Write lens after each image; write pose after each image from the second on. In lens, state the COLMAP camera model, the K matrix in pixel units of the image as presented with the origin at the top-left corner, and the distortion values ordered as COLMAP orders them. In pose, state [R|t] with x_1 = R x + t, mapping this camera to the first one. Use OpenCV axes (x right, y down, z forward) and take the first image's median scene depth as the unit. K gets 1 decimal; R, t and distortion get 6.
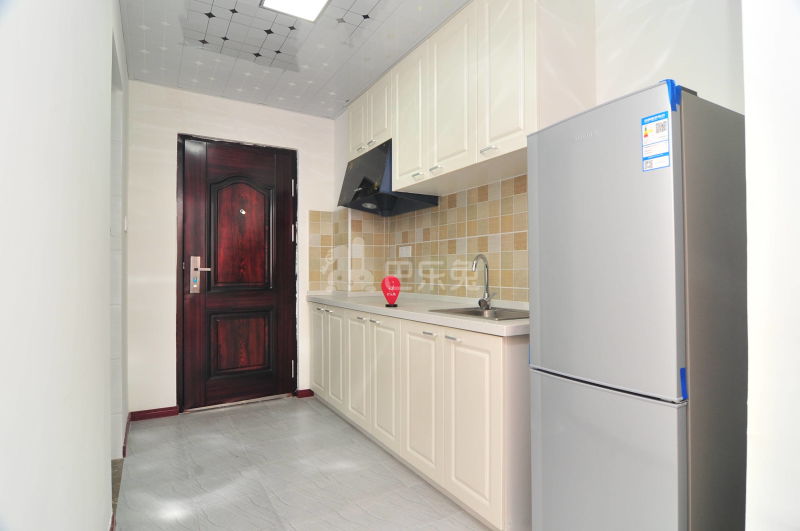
lens RADIAL K [[425.8, 0, 403.4], [0, 425.8, 269.9], [0, 0, 1]] dist [-0.003667, -0.013976]
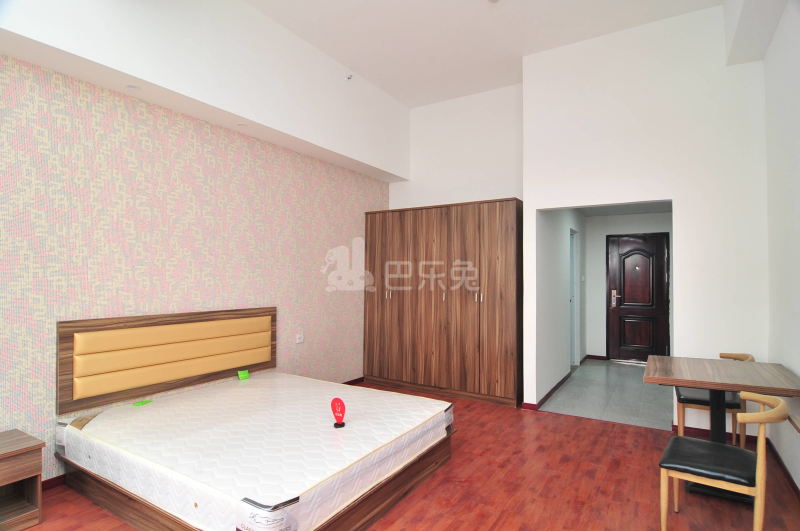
lens RADIAL K [[425.8, 0, 403.4], [0, 425.8, 269.9], [0, 0, 1]] dist [-0.003667, -0.013976]
pose [[0.460315, -0.011676, -0.887679, 0.864285], [0.001283, 0.999921, -0.012487, -0.098957], [0.887755, 0.004609, 0.460294, -0.879447]]
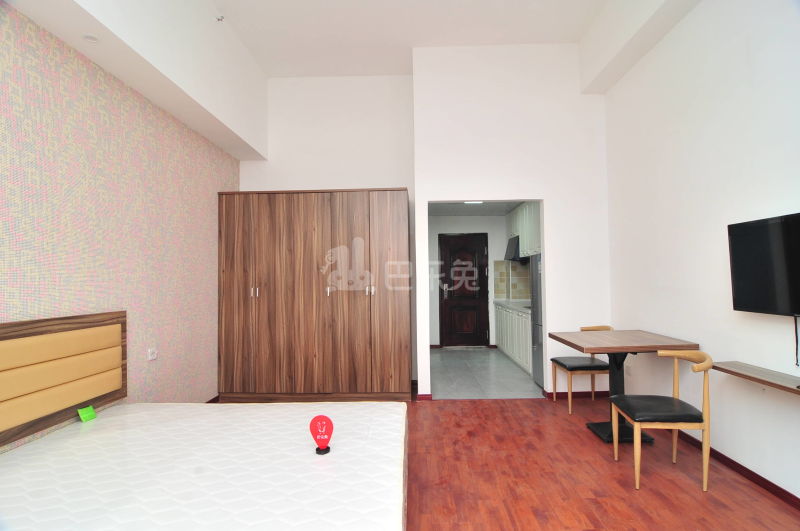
lens RADIAL K [[425.8, 0, 403.4], [0, 425.8, 269.9], [0, 0, 1]] dist [-0.003667, -0.013976]
pose [[0.847803, -0.022448, -0.529837, 0.536889], [0.016158, 0.999733, -0.016503, -0.067762], [0.530066, 0.005430, 0.847939, -1.072536]]
